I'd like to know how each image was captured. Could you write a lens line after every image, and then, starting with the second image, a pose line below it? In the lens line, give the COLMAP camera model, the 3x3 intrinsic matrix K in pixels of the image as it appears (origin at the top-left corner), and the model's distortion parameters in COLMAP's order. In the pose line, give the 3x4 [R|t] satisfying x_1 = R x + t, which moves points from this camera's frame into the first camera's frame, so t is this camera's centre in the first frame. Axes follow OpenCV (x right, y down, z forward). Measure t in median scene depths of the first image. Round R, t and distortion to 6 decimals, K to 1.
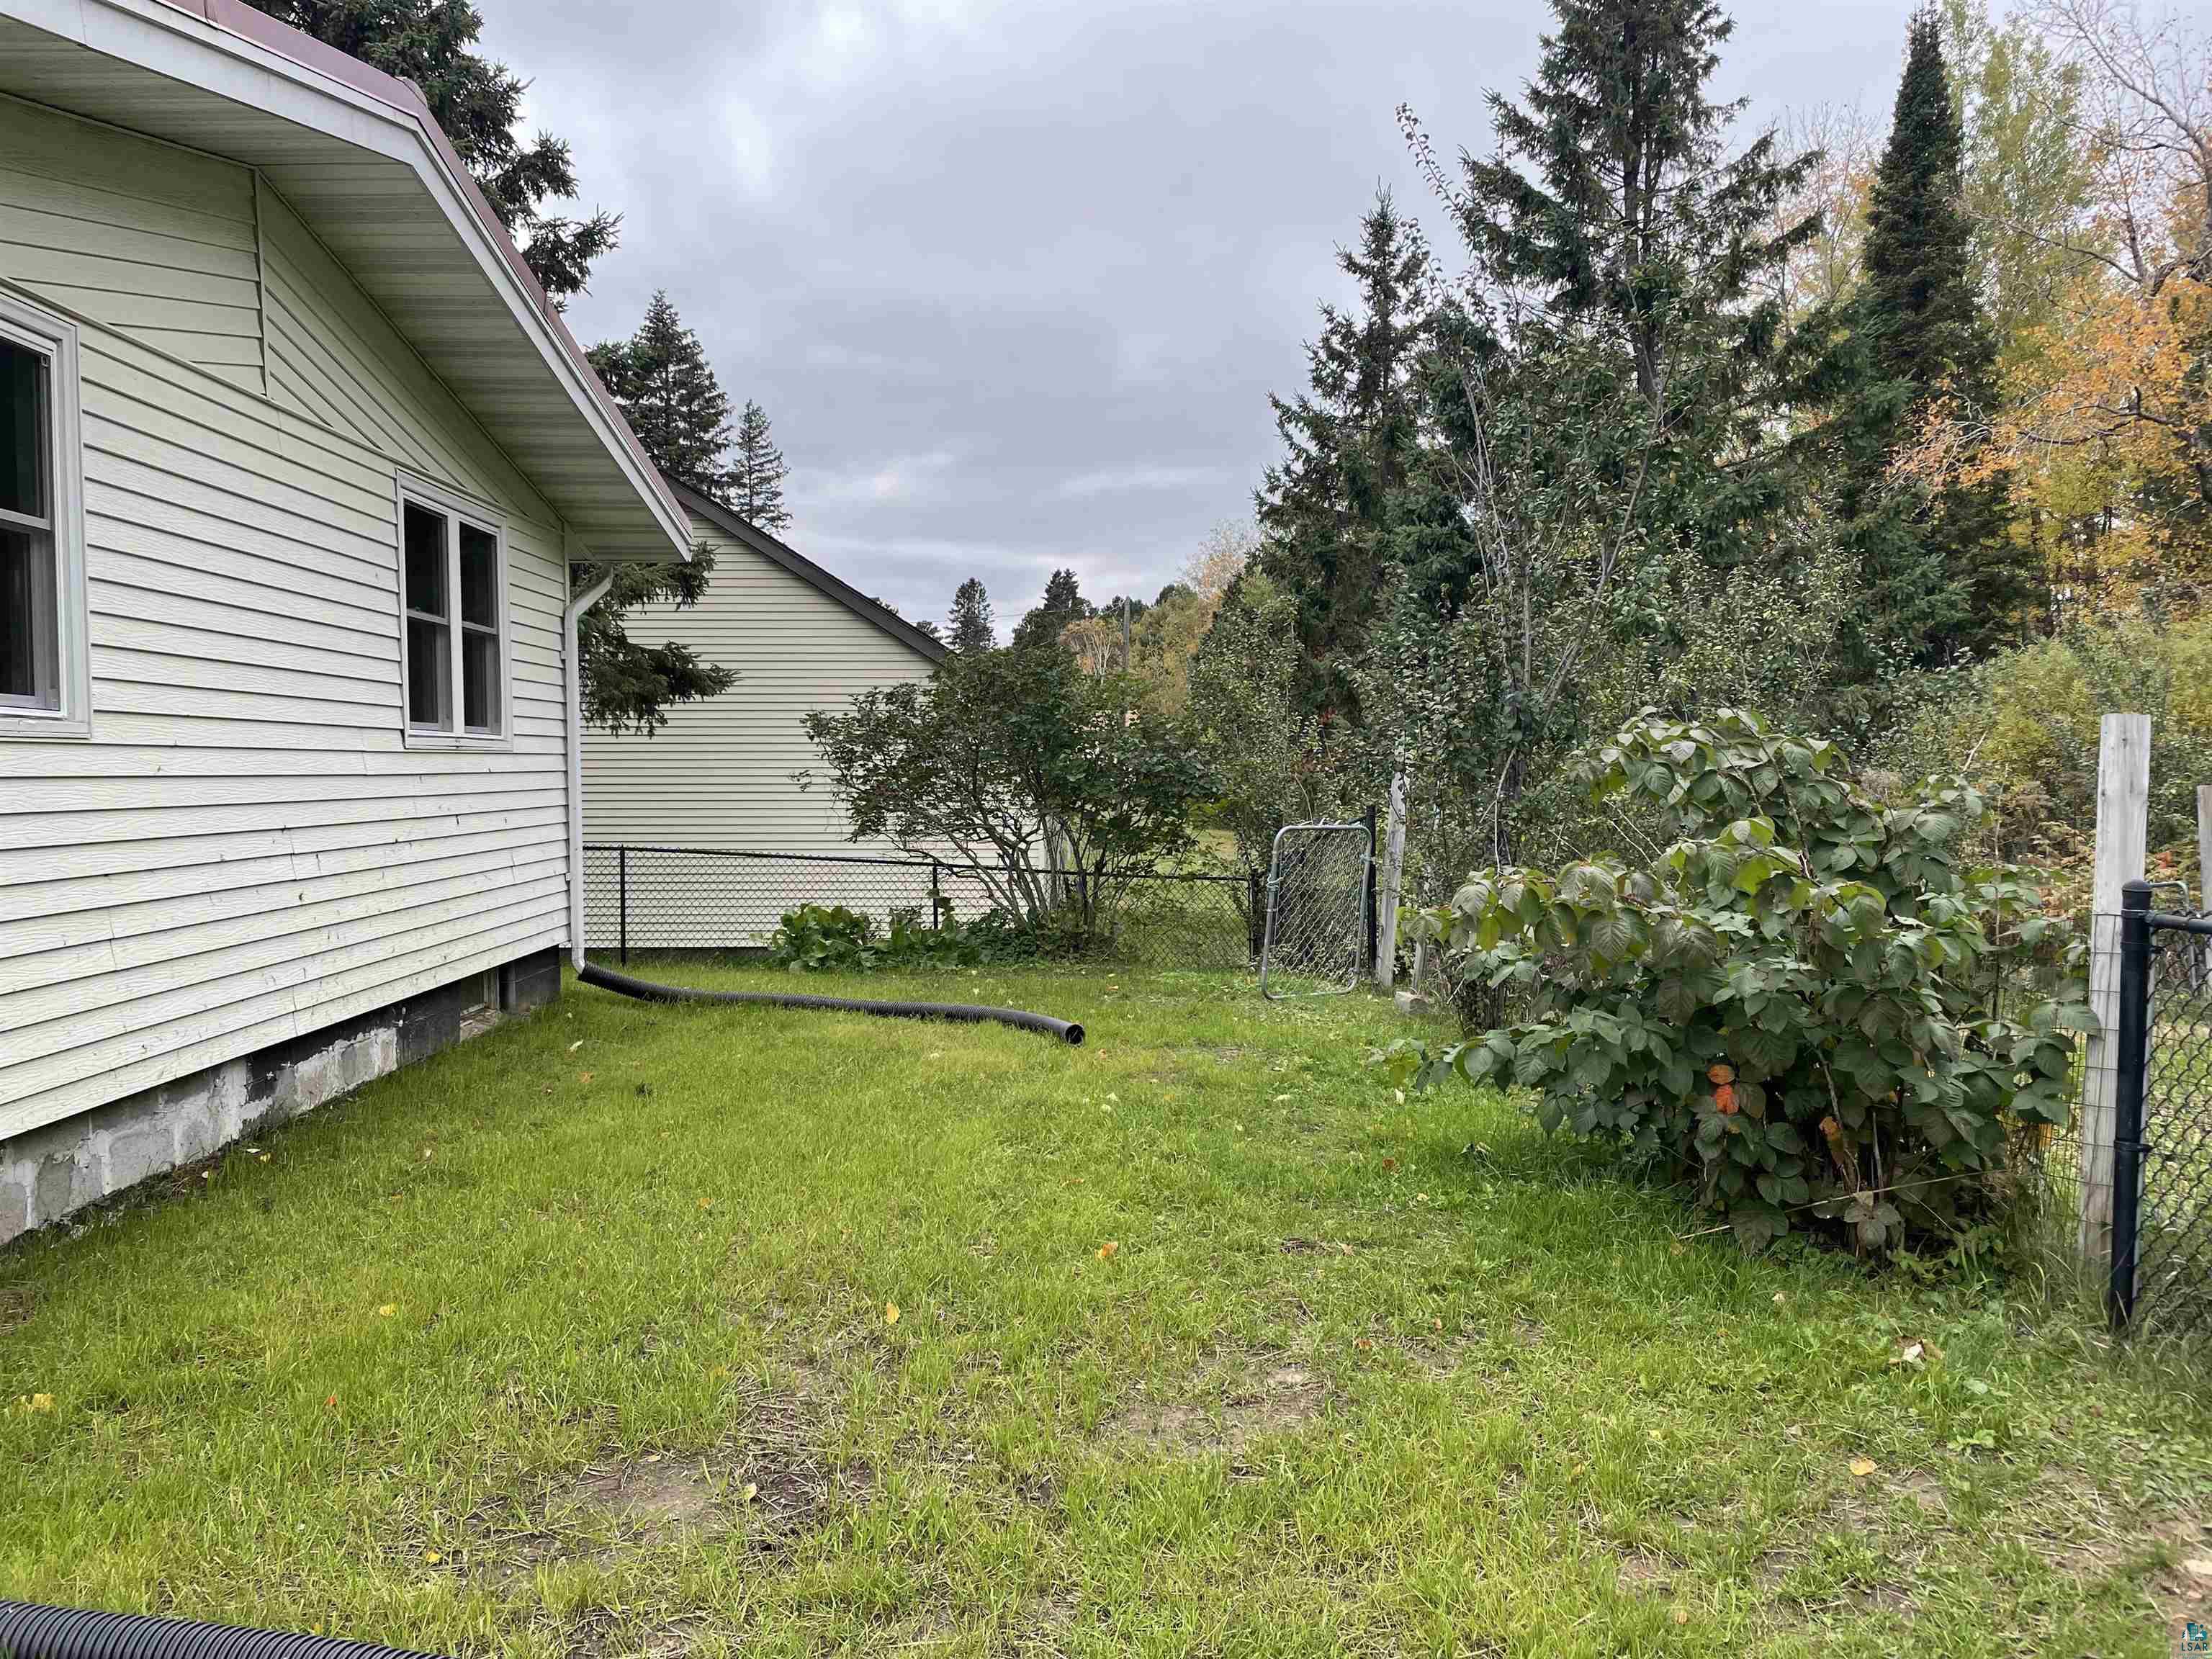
lens RADIAL K [[1675.7, 0, 1106.0], [0, 1675.7, 829.5], [0, 0, 1]] dist [-0.000490, -0.000480]
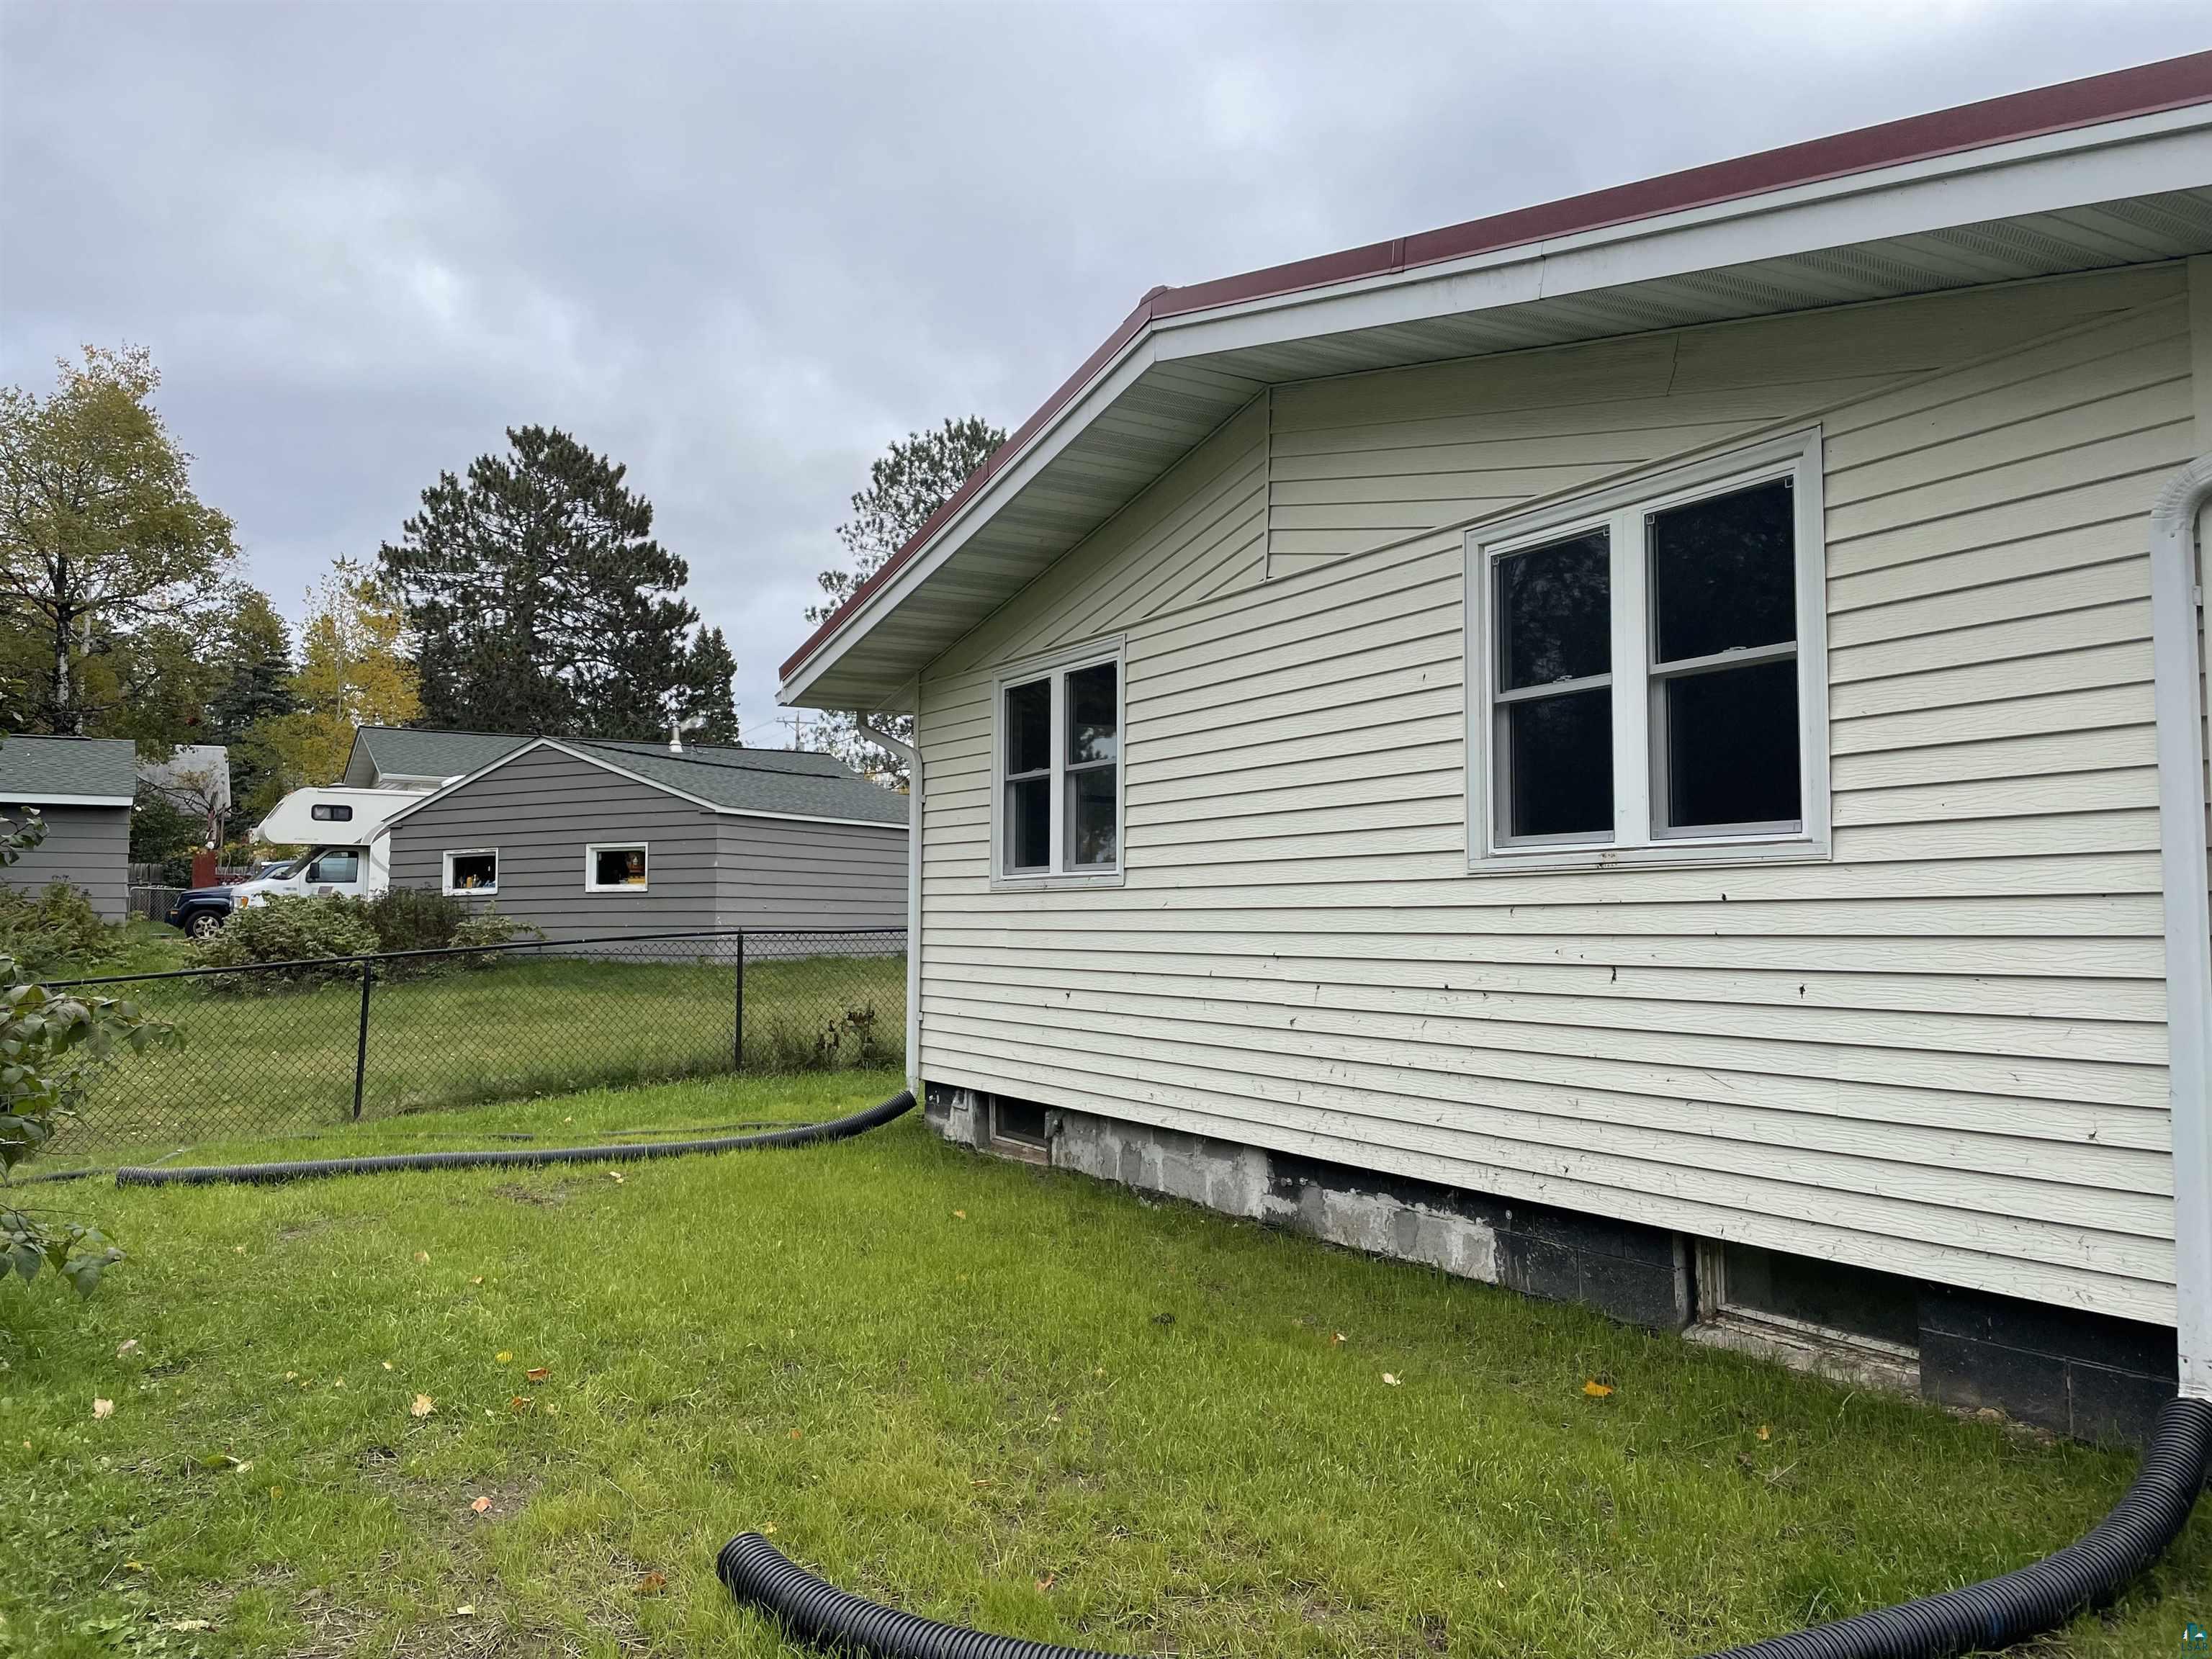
lens RADIAL K [[1675.7, 0, 1106.0], [0, 1675.7, 829.5], [0, 0, 1]] dist [-0.000490, -0.000480]
pose [[-0.883595, -0.023622, -0.467655, 0.130243], [-0.014999, 0.999642, -0.022154, -0.059007], [0.468011, -0.012561, -0.883633, 1.939666]]
